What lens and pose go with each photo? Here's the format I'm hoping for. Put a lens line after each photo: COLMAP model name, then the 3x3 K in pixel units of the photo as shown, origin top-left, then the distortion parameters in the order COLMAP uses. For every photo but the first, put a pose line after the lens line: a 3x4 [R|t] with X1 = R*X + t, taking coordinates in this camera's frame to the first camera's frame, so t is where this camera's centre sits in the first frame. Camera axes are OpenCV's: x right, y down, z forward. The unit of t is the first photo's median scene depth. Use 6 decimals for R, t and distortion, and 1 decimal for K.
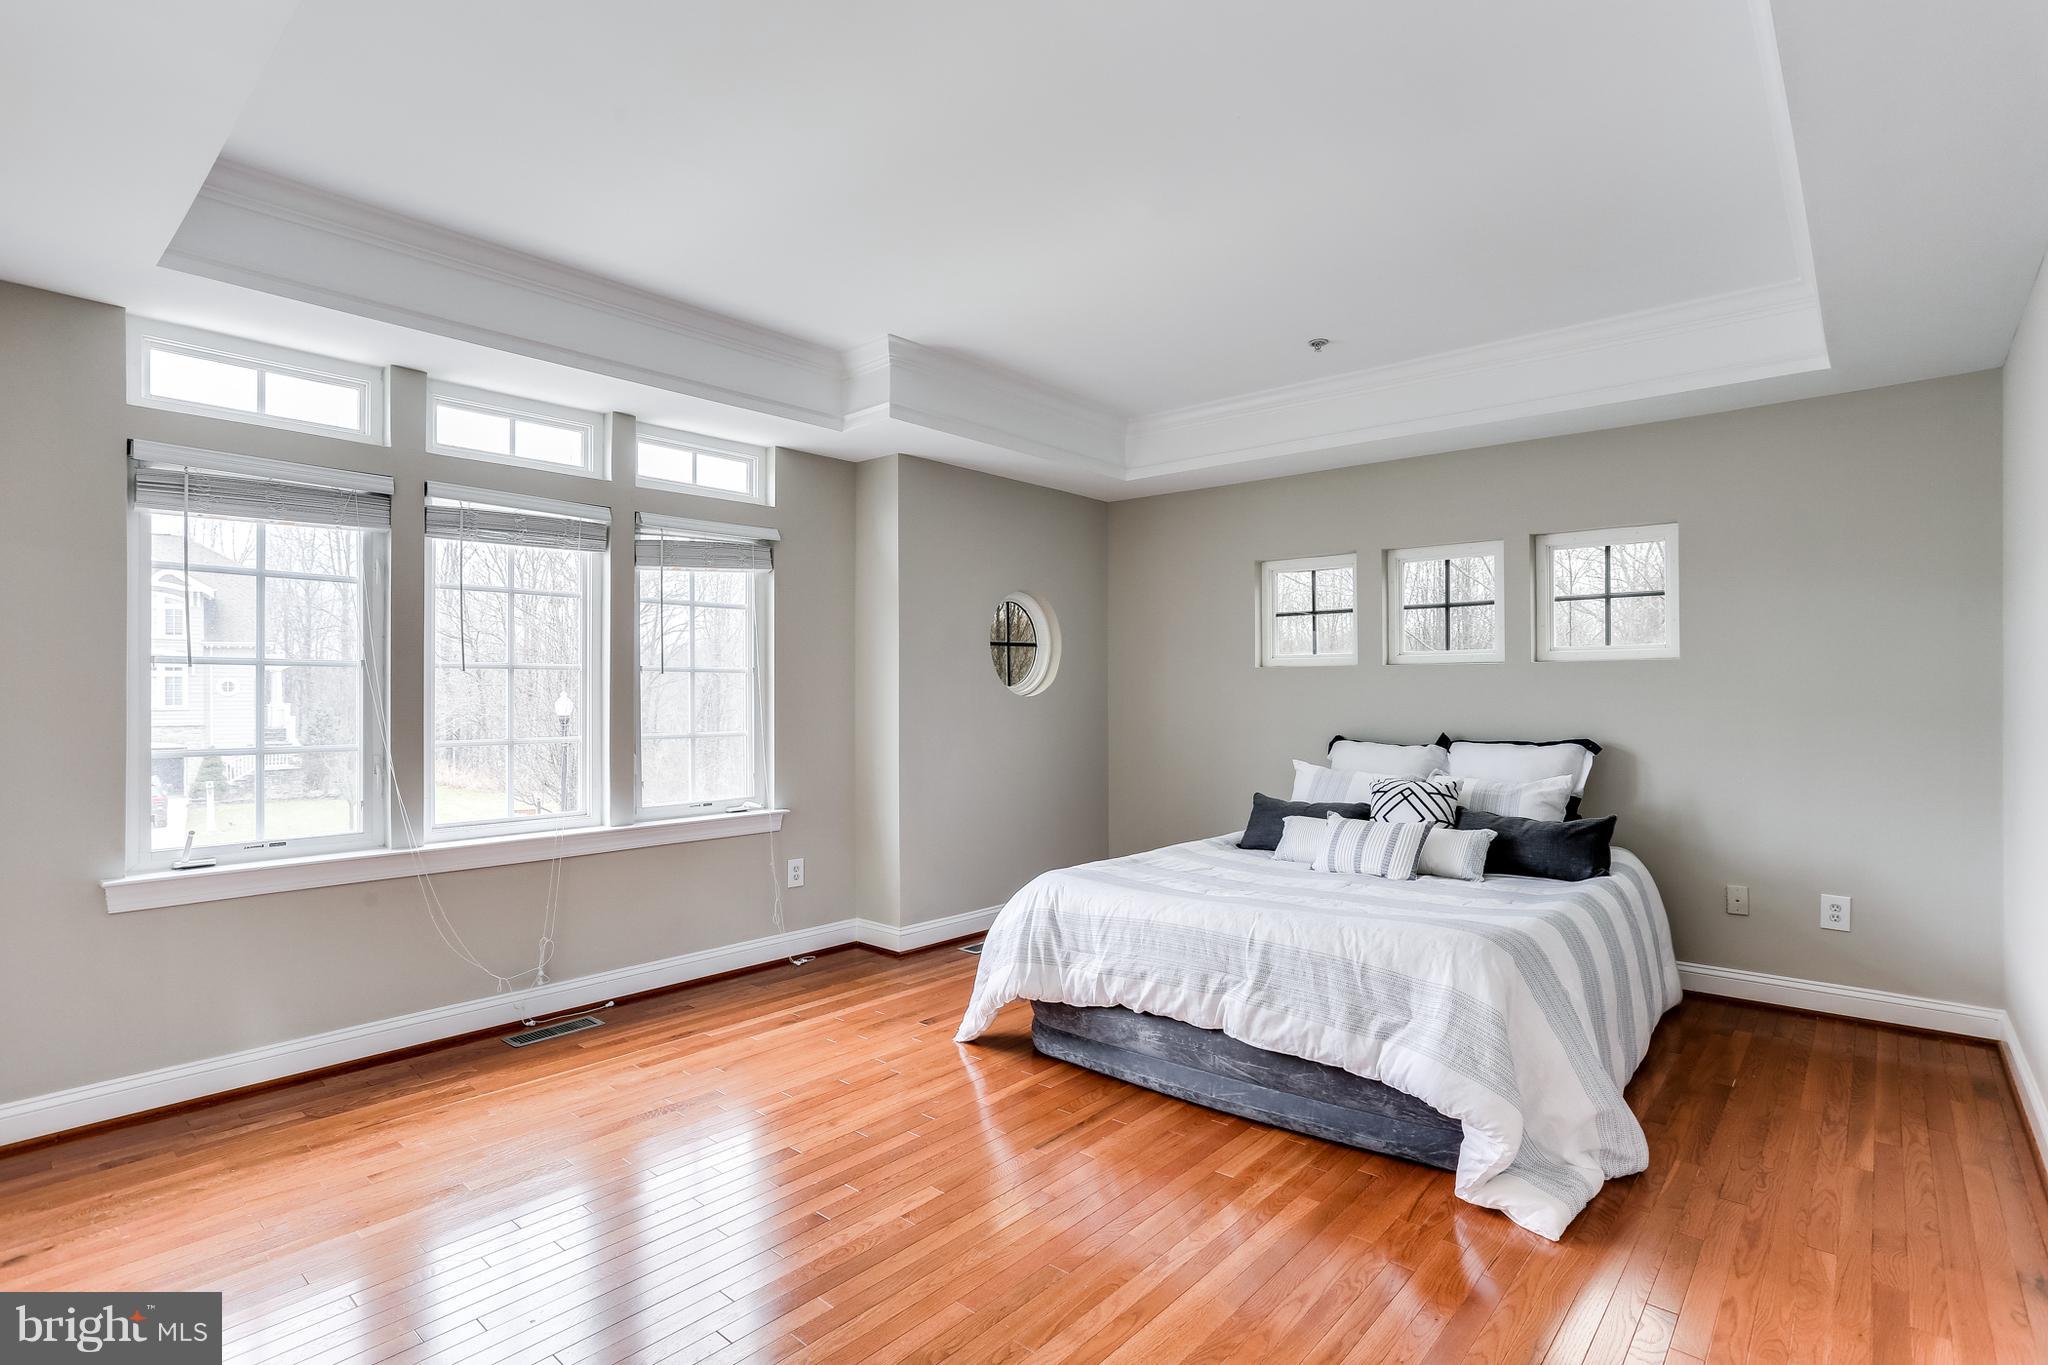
lens RADIAL K [[996.6, 0, 1036.1], [0, 996.6, 695.3], [0, 0, 1]] dist [-0.044269, 0.023616]
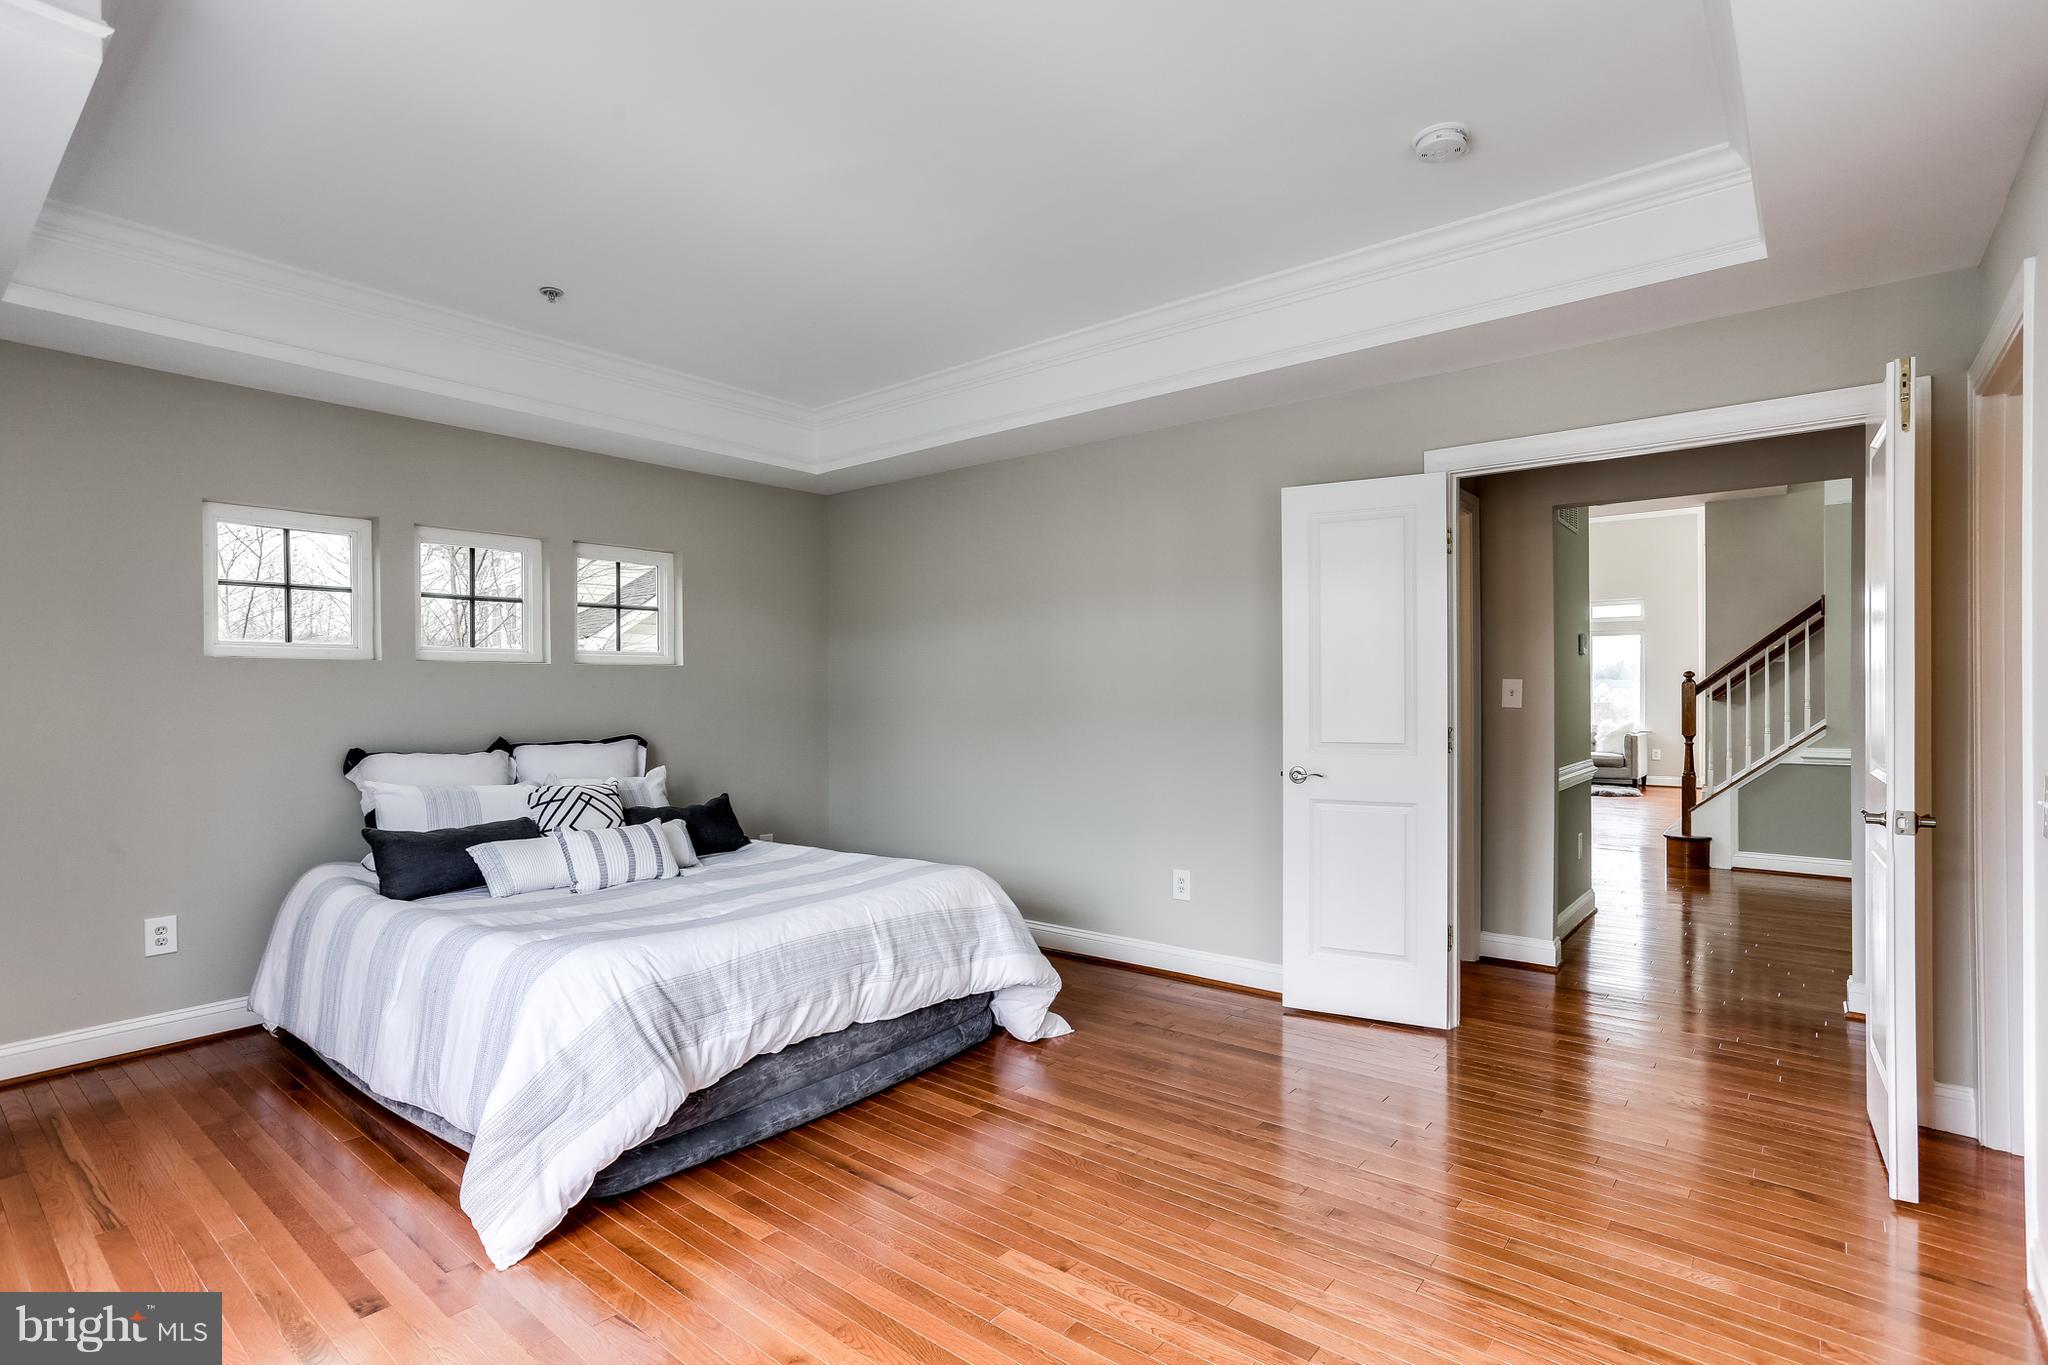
lens RADIAL K [[996.6, 0, 1038.4], [0, 996.6, 669.9], [0, 0, 1]] dist [-0.044269, 0.023616]
pose [[-0.018211, 0.020755, 0.999619, -0.693836], [0.005062, 0.999774, -0.020666, -0.003575], [-0.999821, 0.004684, -0.018312, 0.679037]]
